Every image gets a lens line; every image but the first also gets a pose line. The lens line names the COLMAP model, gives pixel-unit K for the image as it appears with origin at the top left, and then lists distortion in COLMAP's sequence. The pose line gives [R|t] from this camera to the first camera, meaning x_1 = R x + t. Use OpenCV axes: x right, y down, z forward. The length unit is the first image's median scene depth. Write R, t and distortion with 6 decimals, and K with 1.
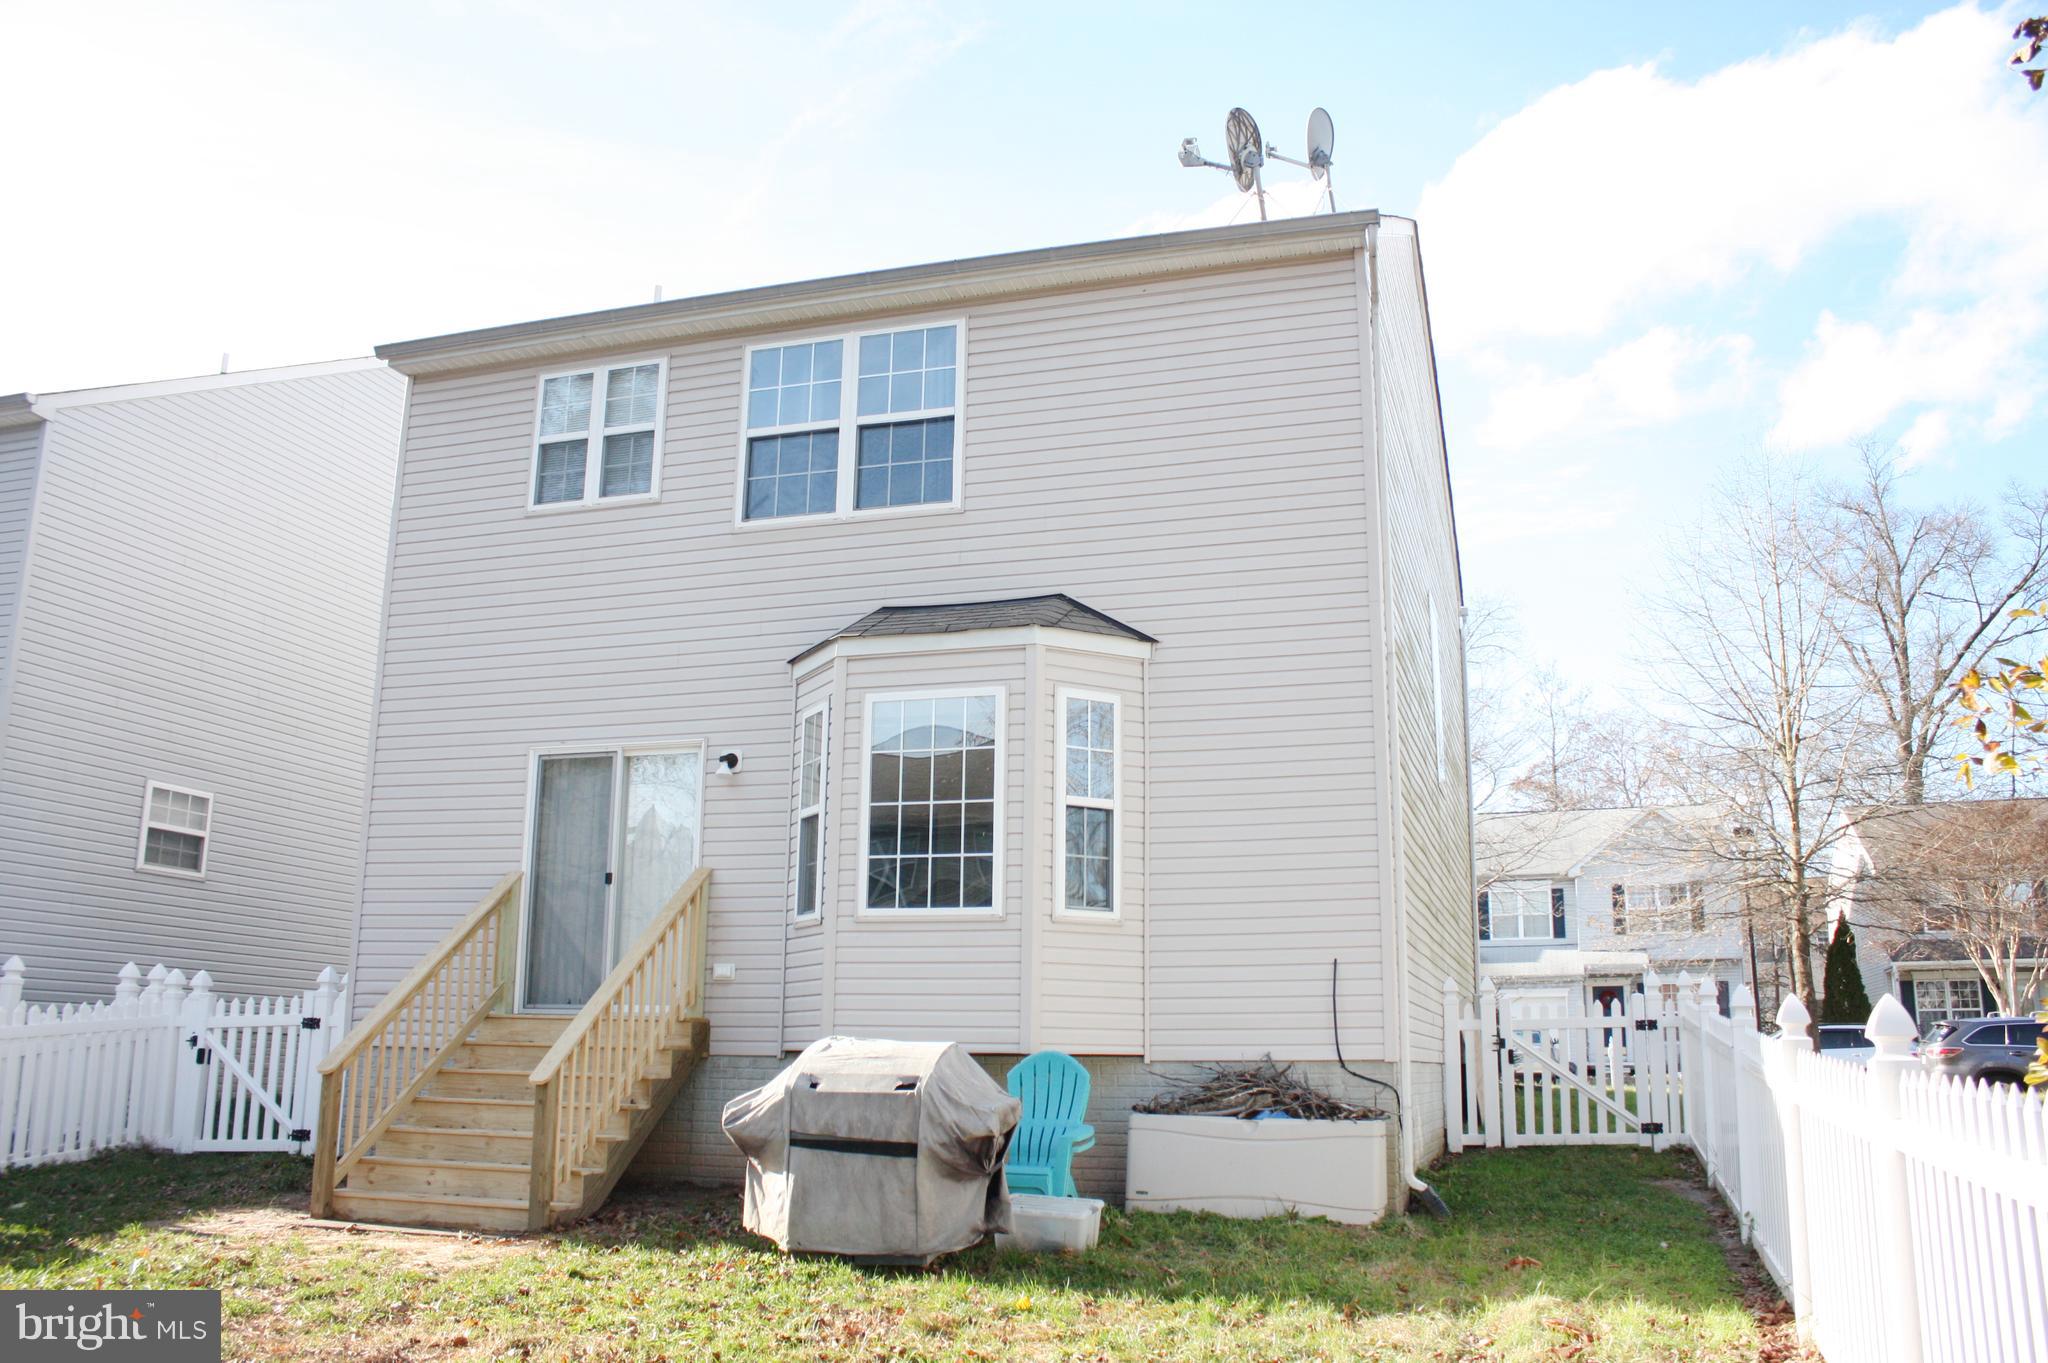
lens RADIAL K [[1691.4, 0, 1019.9], [0, 1691.4, 674.0], [0, 0, 1]] dist [-0.125665, 0.056460]
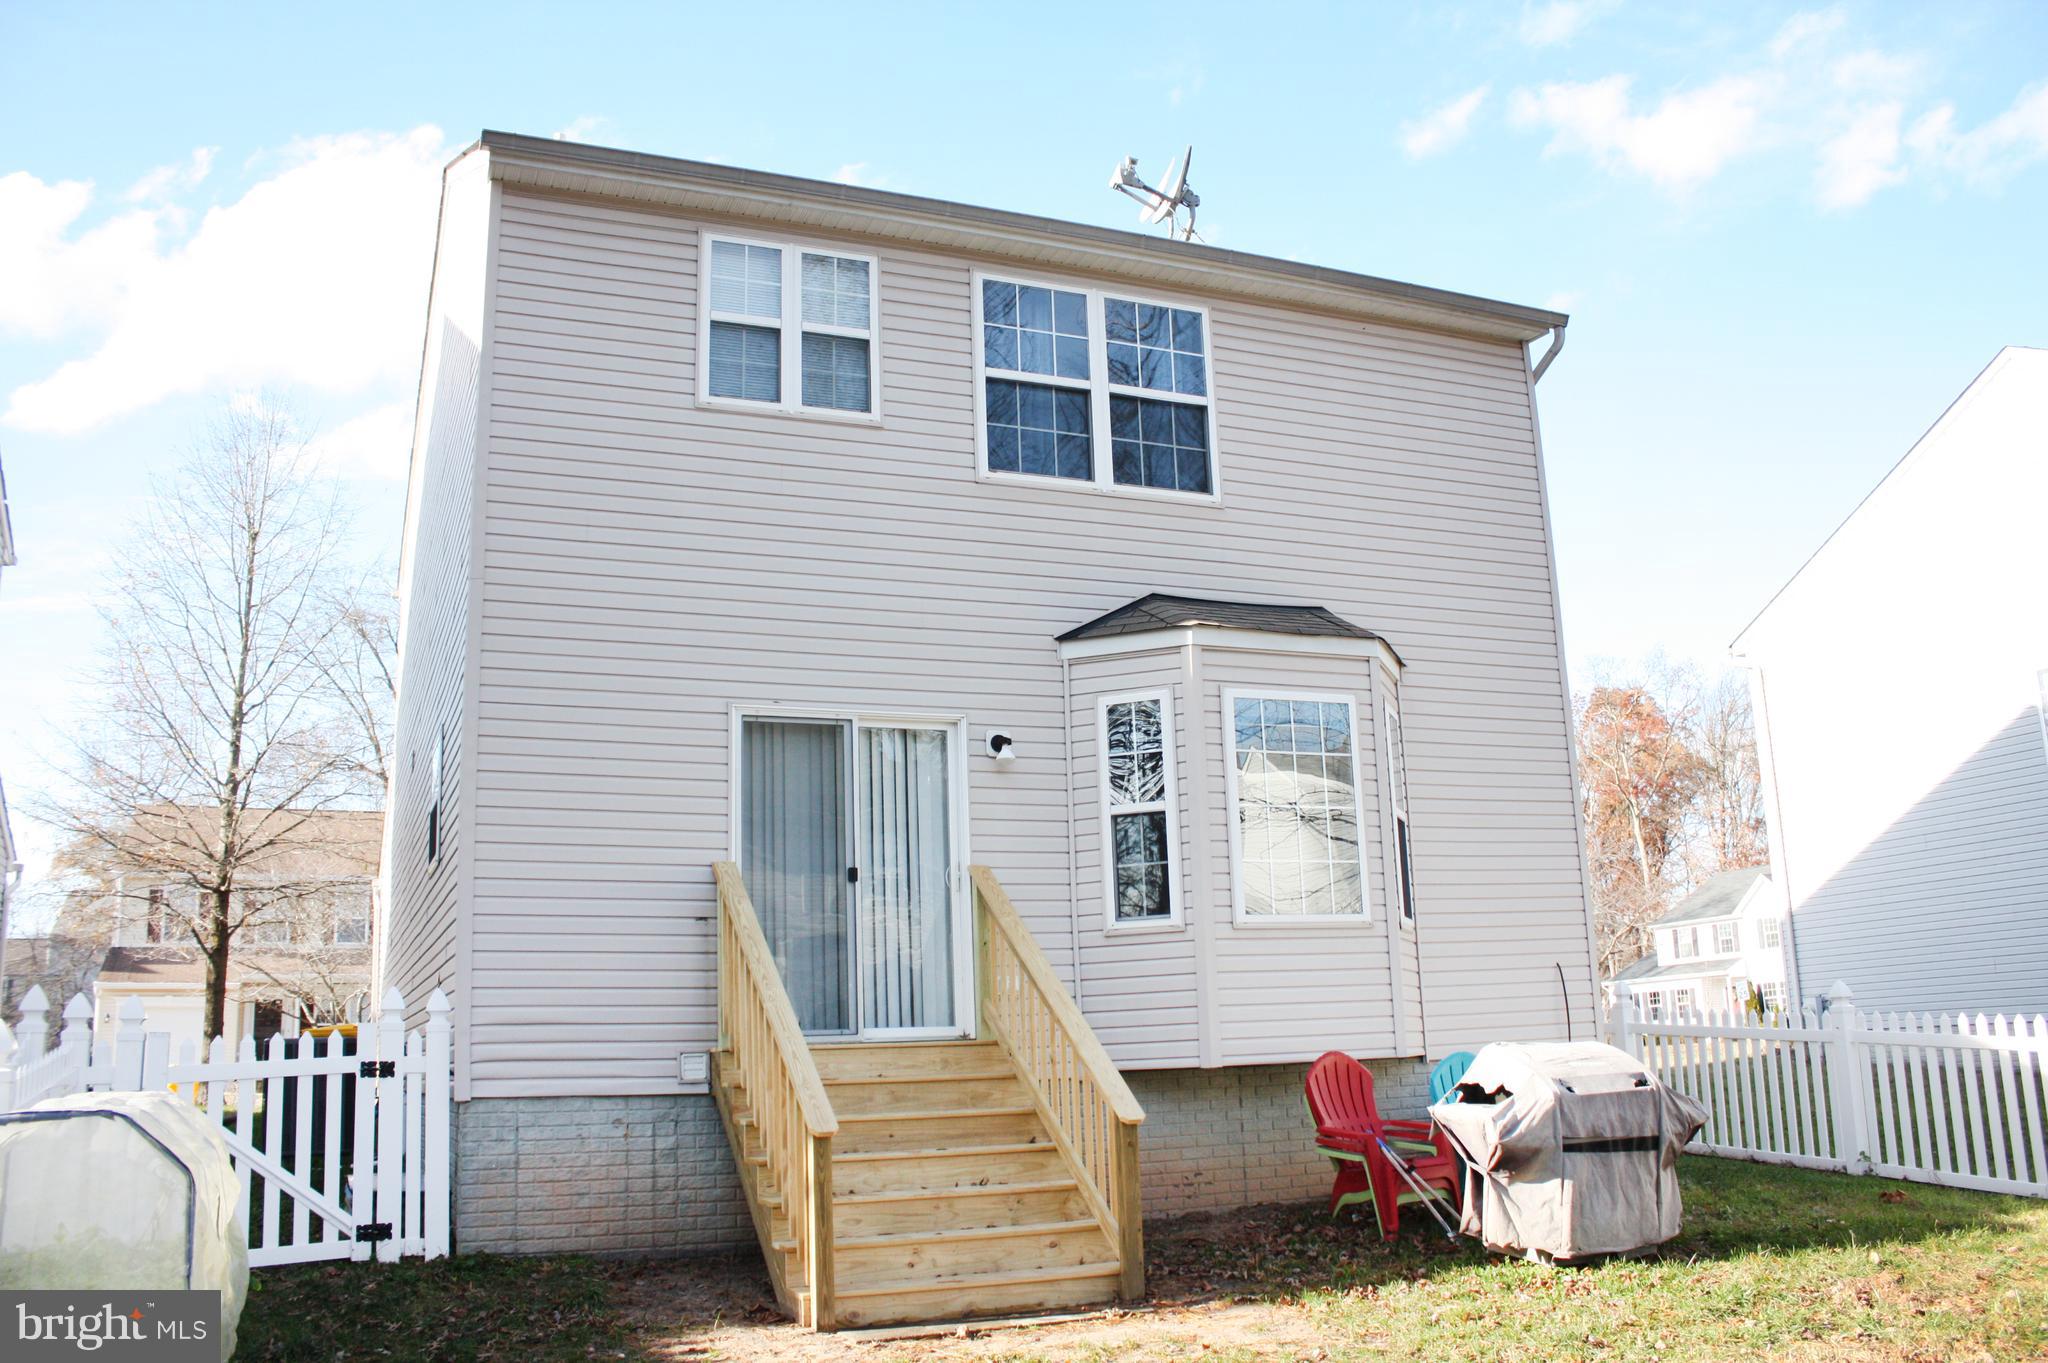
lens RADIAL K [[1691.4, 0, 1022.5], [0, 1691.4, 677.0], [0, 0, 1]] dist [-0.125665, 0.056460]
pose [[0.765047, 0.104603, 0.635422, -0.715473], [-0.101589, 0.993968, -0.041314, 0.051844], [-0.635910, -0.032945, 0.771059, 0.315074]]
